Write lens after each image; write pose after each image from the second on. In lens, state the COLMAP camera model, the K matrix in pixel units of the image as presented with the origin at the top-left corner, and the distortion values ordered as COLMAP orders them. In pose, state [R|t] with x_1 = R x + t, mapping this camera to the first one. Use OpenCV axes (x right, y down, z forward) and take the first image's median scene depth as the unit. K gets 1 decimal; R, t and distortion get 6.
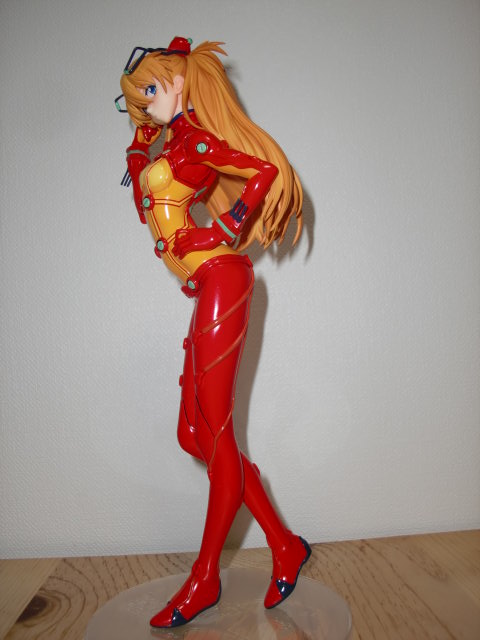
lens RADIAL K [[649.3, 0, 238.2], [0, 649.3, 319.1], [0, 0, 1]] dist [-0.152222, 0.000000]
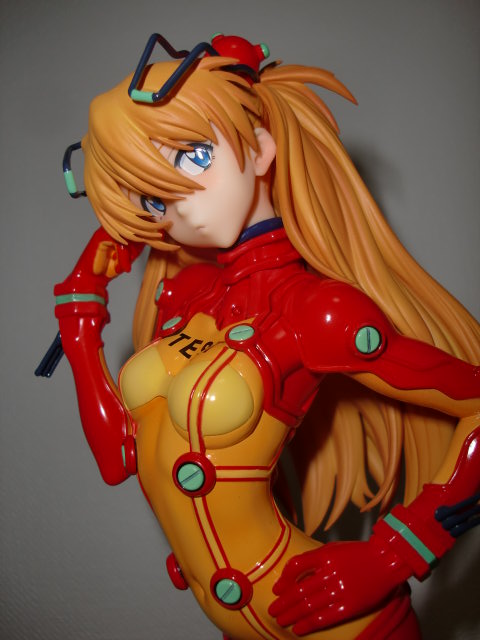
lens RADIAL K [[649.3, 0, 240.7], [0, 649.3, 318.5], [0, 0, 1]] dist [-0.152222, 0.000000]
pose [[0.890414, 0.028206, 0.454277, -0.279544], [0.007422, 0.997045, -0.076455, -0.238750], [-0.455091, 0.071448, 0.887574, 0.665836]]
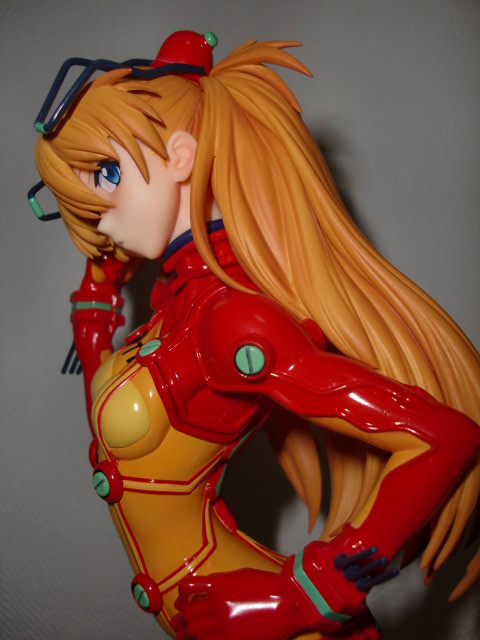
lens RADIAL K [[649.3, 0, 242.1], [0, 649.3, 318.3], [0, 0, 1]] dist [-0.152222, 0.000000]
pose [[0.999223, -0.008197, -0.038557, -0.044906], [0.007775, 0.999908, -0.011094, -0.270957], [0.038644, 0.010785, 0.999195, 0.627980]]
